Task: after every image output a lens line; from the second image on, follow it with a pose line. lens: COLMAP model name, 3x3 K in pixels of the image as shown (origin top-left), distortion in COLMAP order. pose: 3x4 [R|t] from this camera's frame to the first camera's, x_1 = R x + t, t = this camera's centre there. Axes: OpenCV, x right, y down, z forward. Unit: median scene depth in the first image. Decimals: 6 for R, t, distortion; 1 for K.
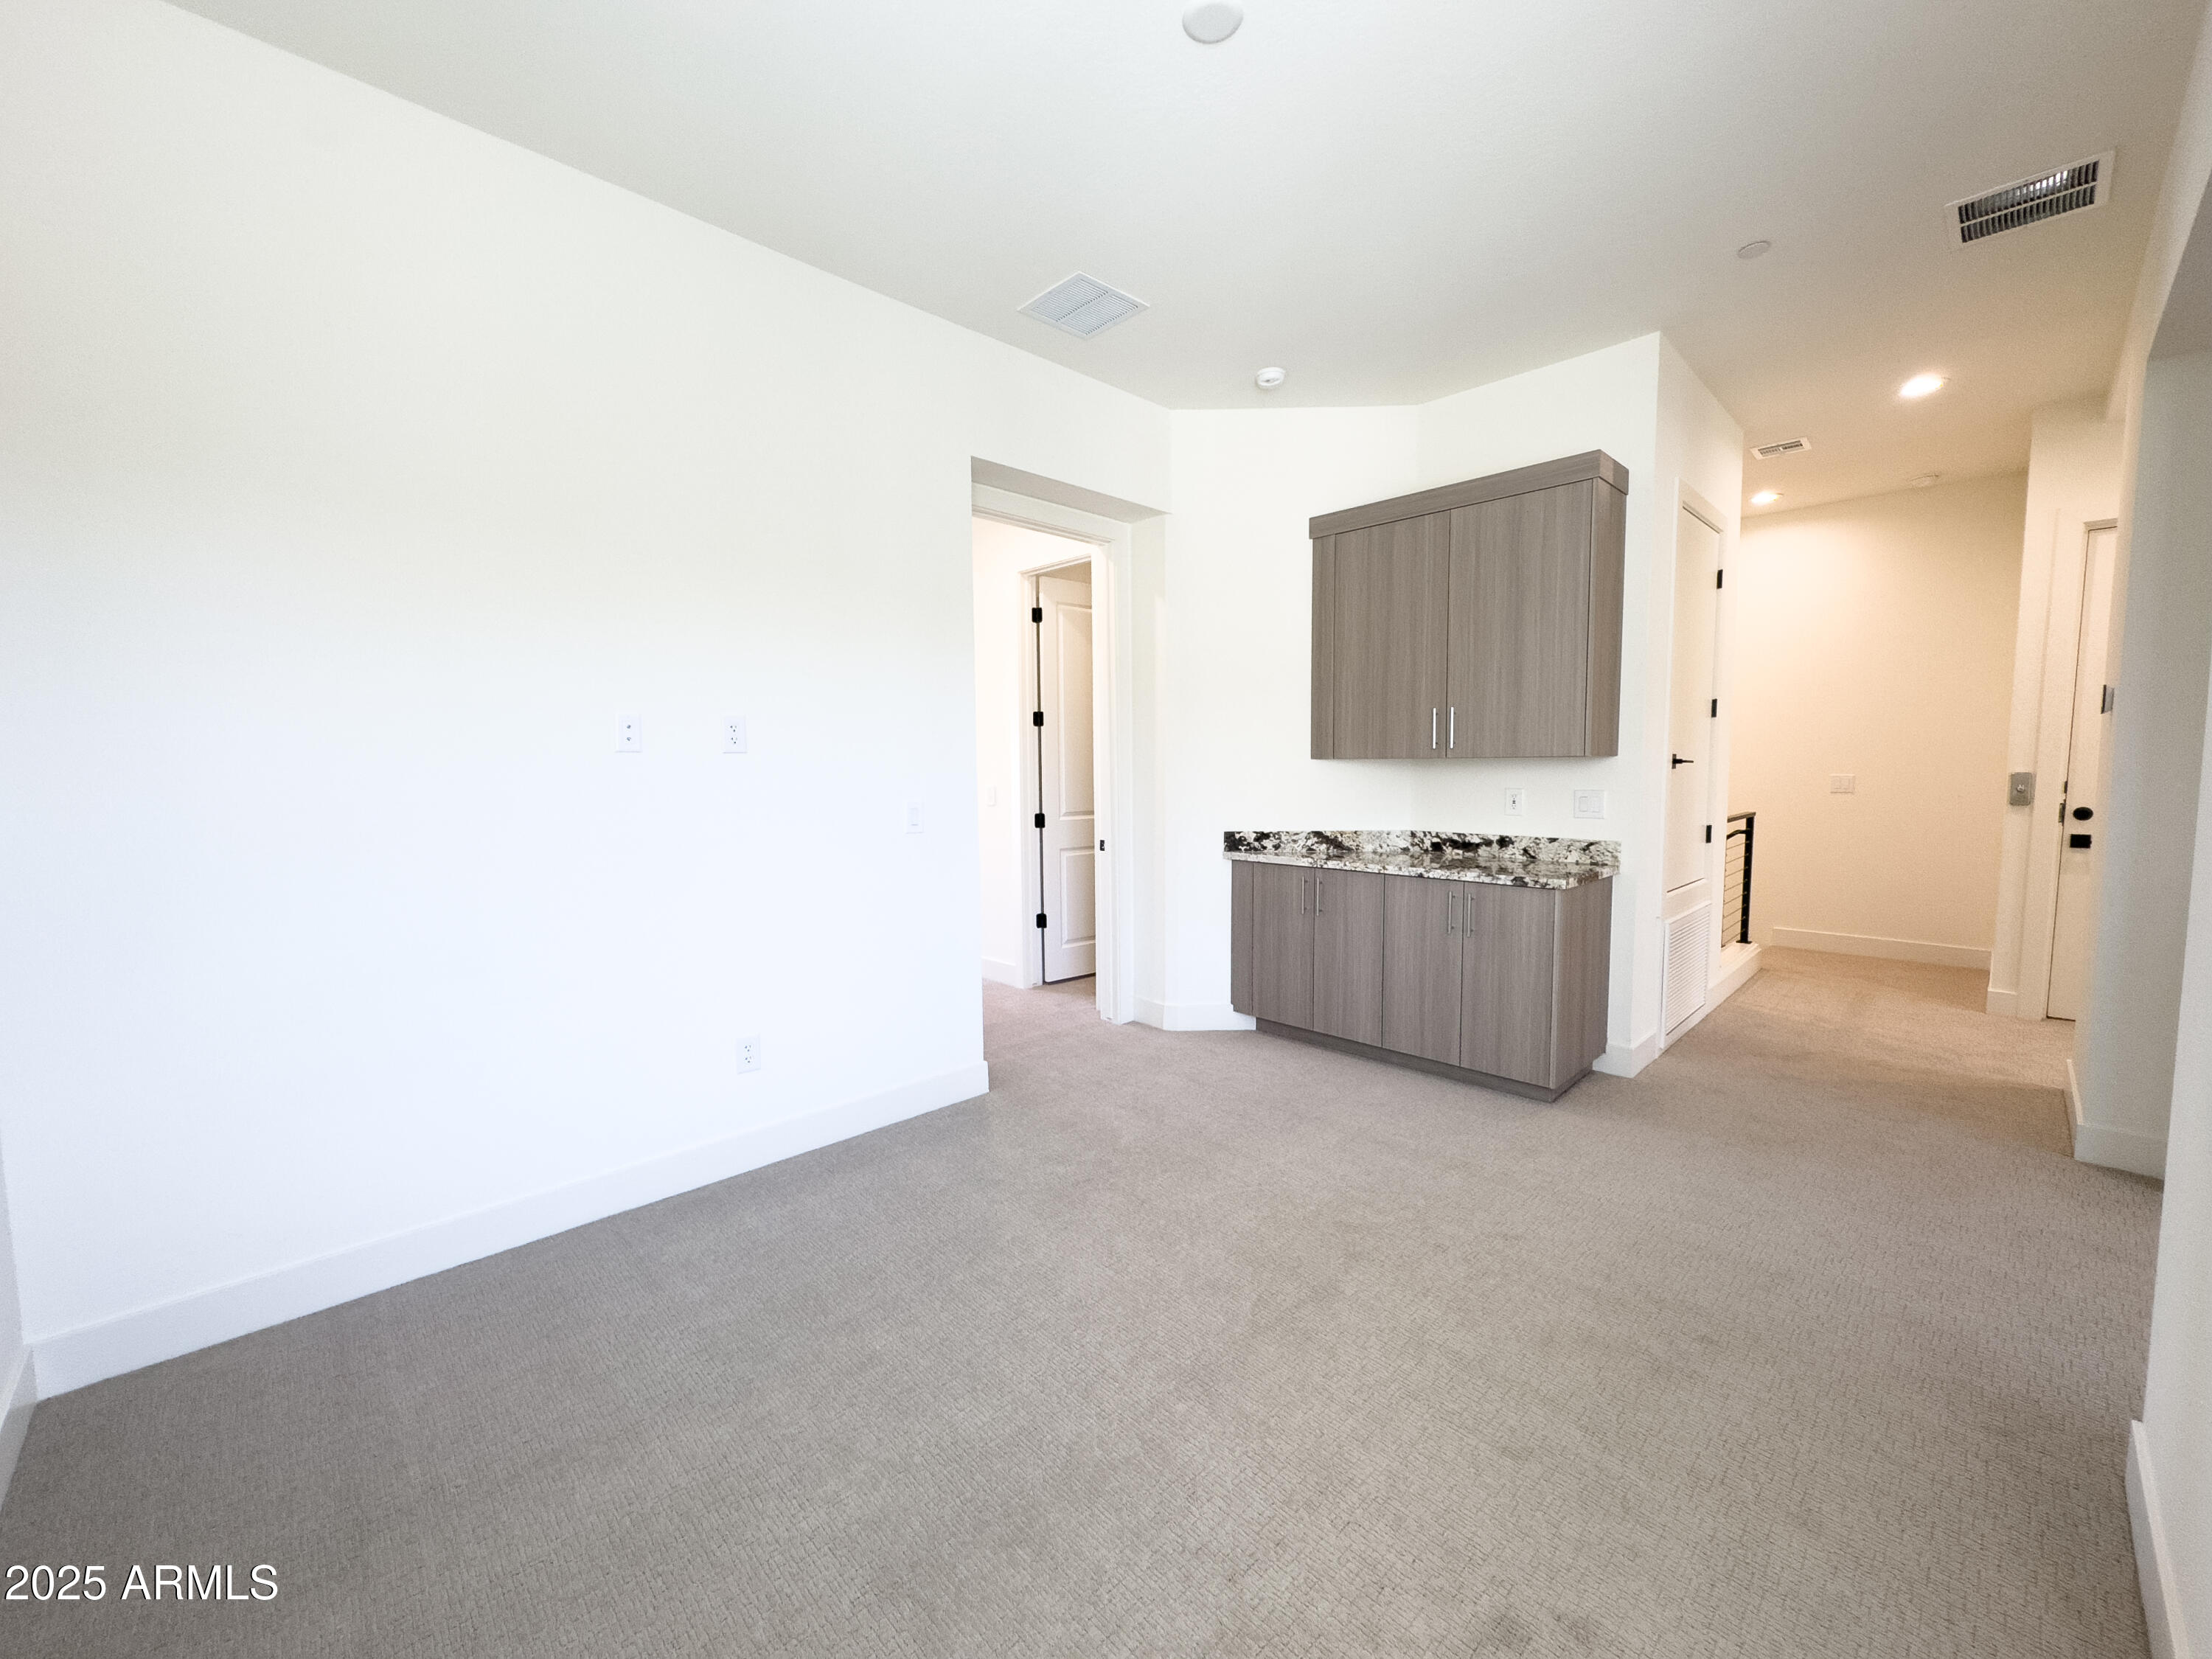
lens RADIAL K [[889.1, 0, 1106.0], [0, 889.1, 829.5], [0, 0, 1]] dist [0.000126, 0.000196]
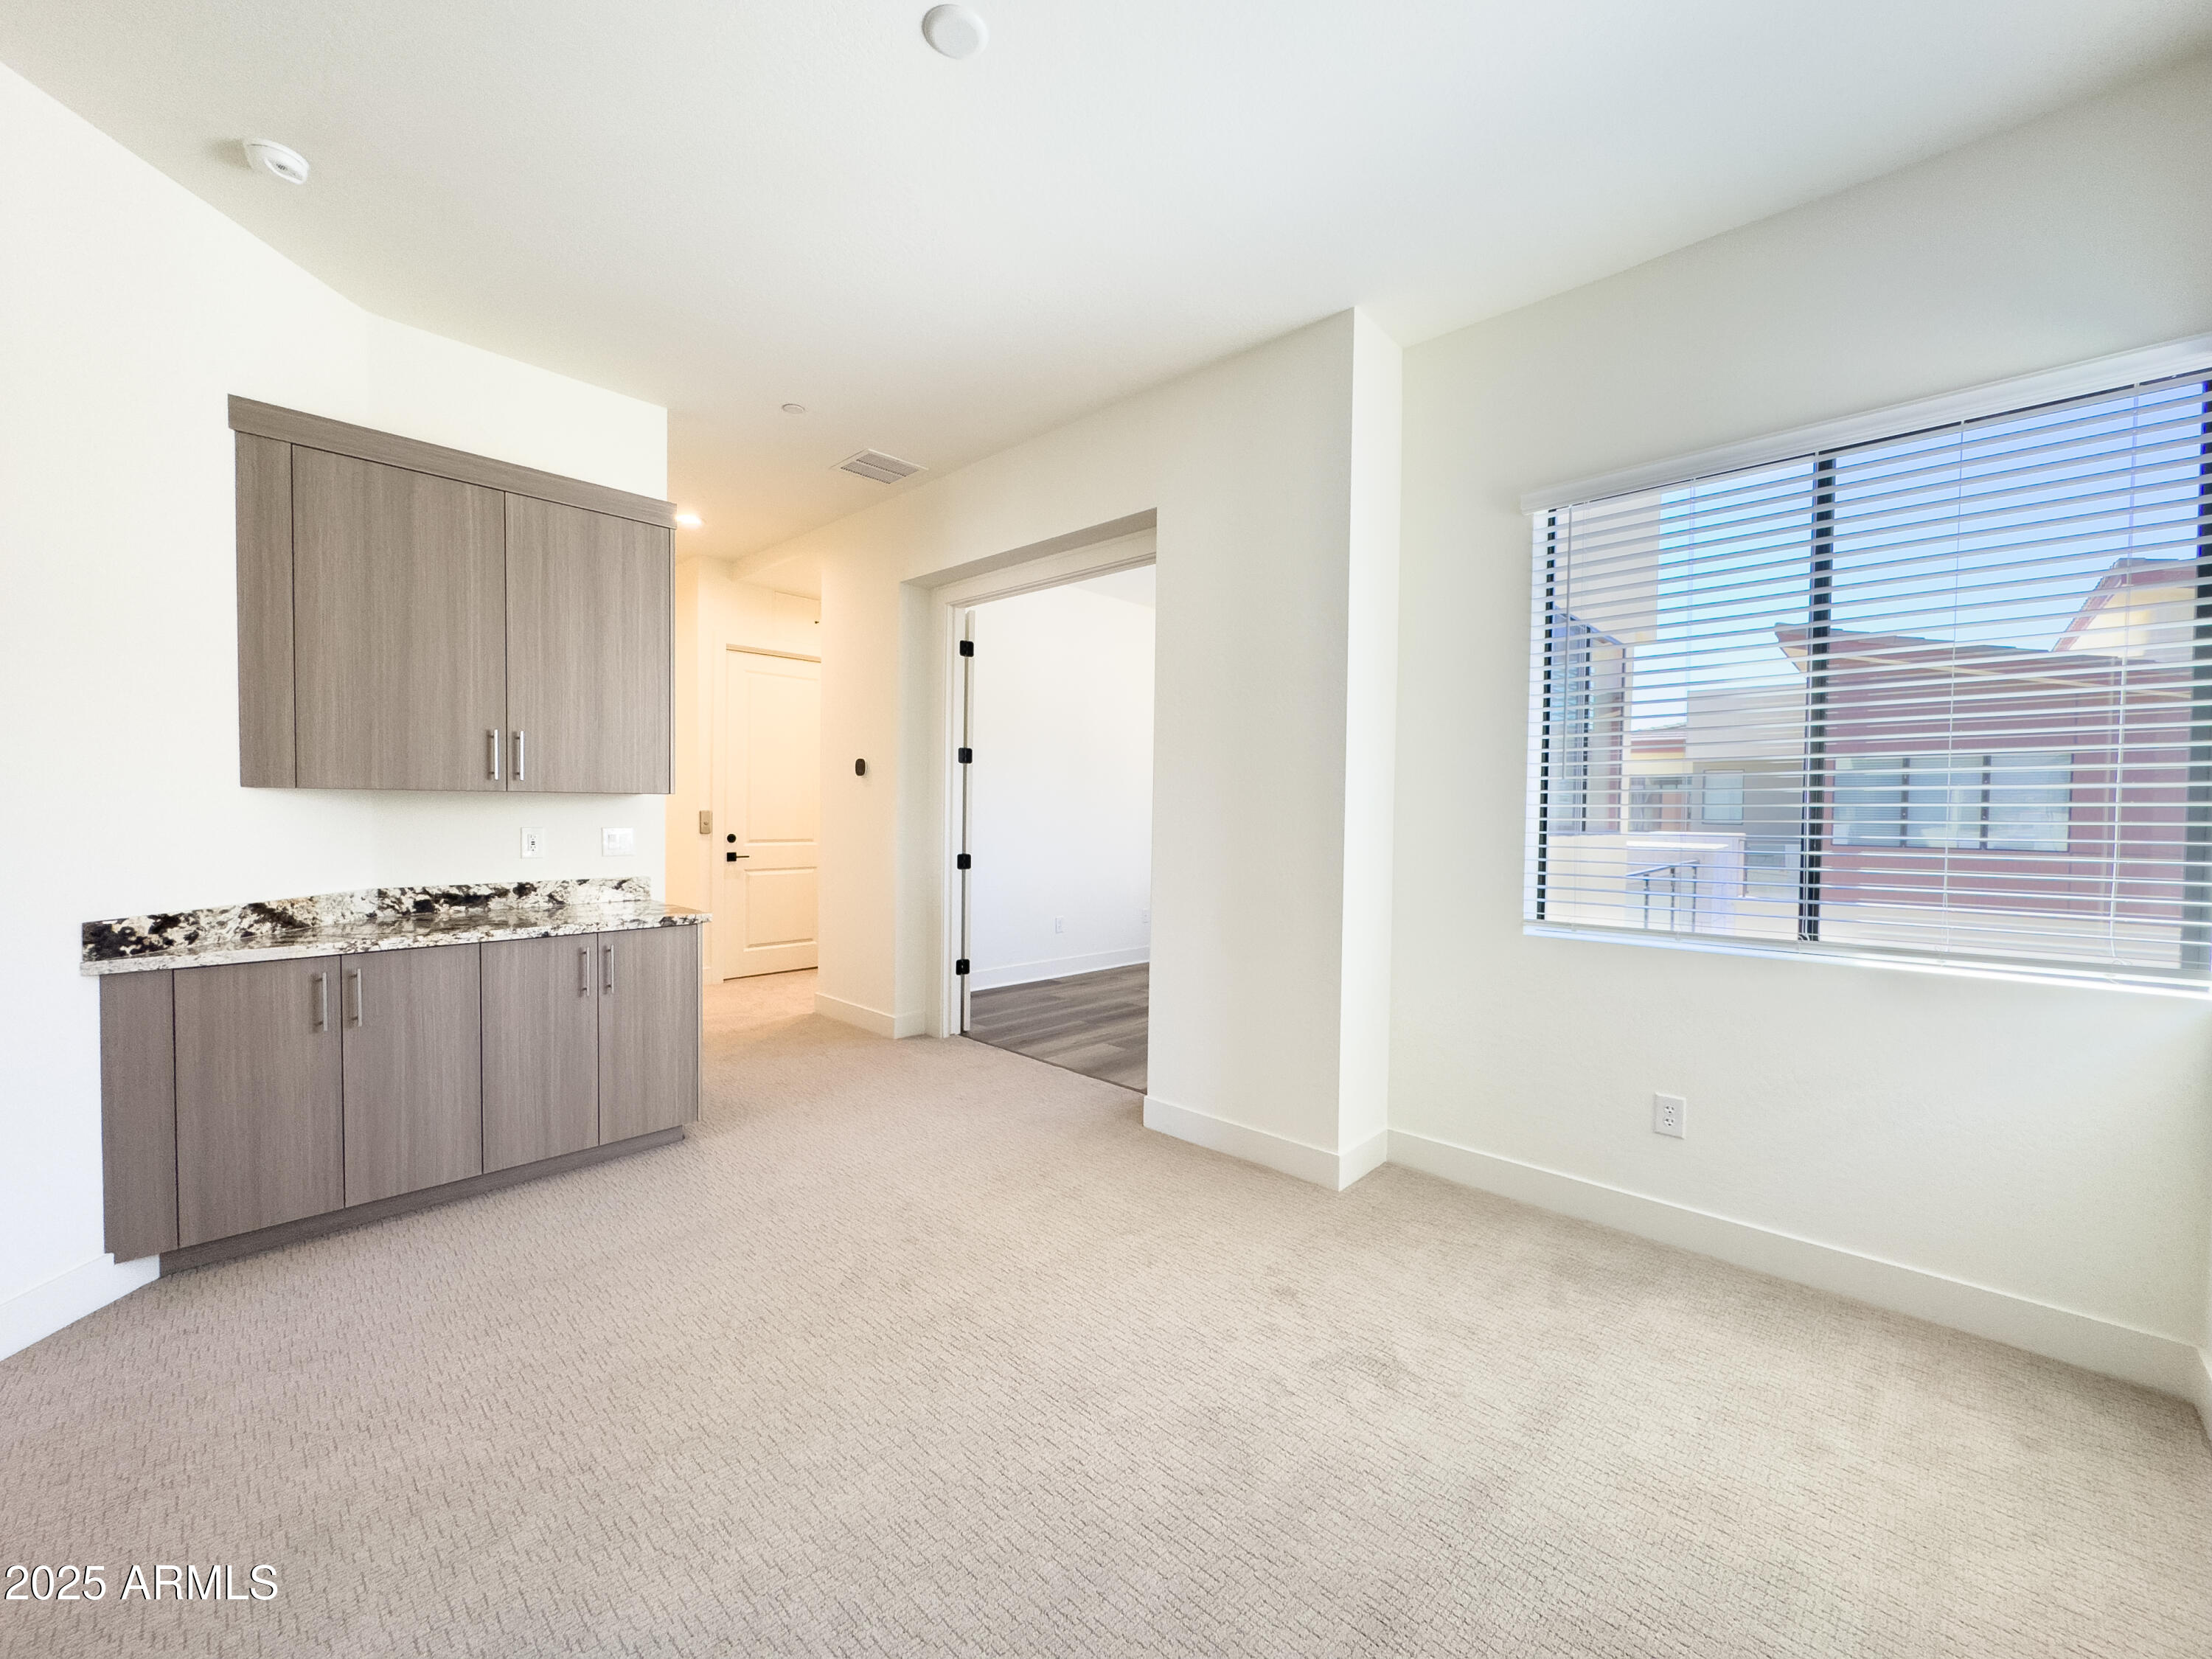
lens RADIAL K [[889.1, 0, 1106.0], [0, 889.1, 829.5], [0, 0, 1]] dist [0.000126, 0.000196]
pose [[-0.040676, -0.020166, 0.998969, -0.409311], [0.063176, 0.997744, 0.022713, -0.026349], [-0.997173, 0.064034, -0.039311, 0.434441]]
